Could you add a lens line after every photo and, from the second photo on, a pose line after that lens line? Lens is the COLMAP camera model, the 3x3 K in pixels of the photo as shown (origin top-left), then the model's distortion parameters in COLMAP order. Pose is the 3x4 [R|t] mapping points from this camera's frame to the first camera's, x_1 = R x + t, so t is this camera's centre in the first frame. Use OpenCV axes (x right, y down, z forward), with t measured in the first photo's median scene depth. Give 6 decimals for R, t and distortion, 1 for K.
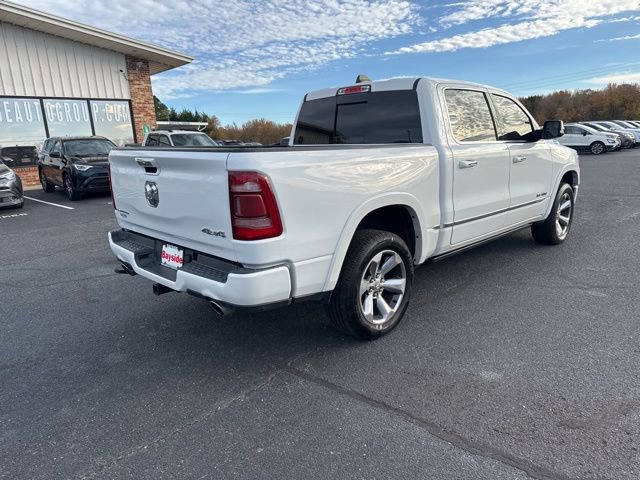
lens RADIAL K [[452.6, 0, 321.0], [0, 452.6, 244.4], [0, 0, 1]] dist [0.041916, -0.038081]
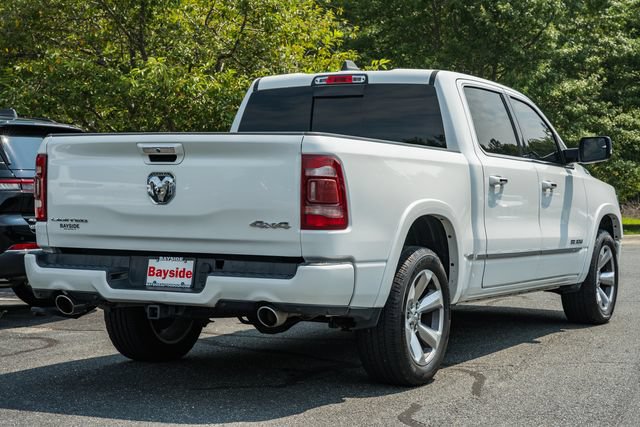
lens RADIAL K [[1231.7, 0, 321.9], [0, 1231.7, 211.3], [0, 0, 1]] dist [0.048597, 0.000000]
pose [[0.957255, 0.031995, 0.287471, -0.738841], [0.033022, 0.975277, -0.218507, 0.421249], [-0.287355, 0.218660, 0.932532, -1.117481]]
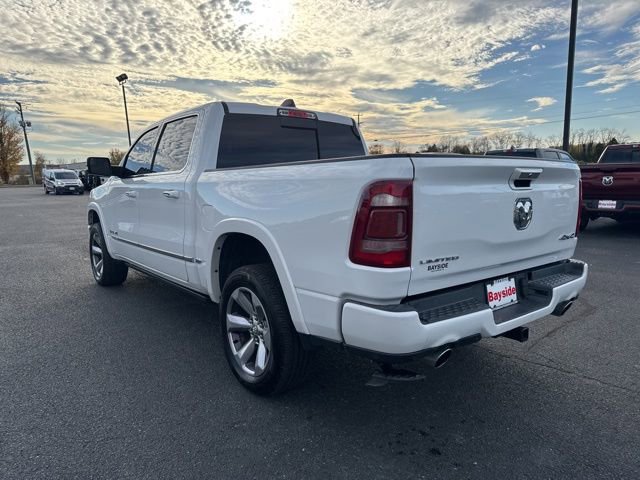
lens RADIAL K [[452.6, 0, 324.6], [0, 452.6, 245.2], [0, 0, 1]] dist [0.041916, -0.038081]
pose [[0.108597, -0.111395, 0.987825, -1.235896], [0.234846, 0.968449, 0.083392, -0.209977], [-0.965947, 0.222931, 0.131332, 1.272408]]
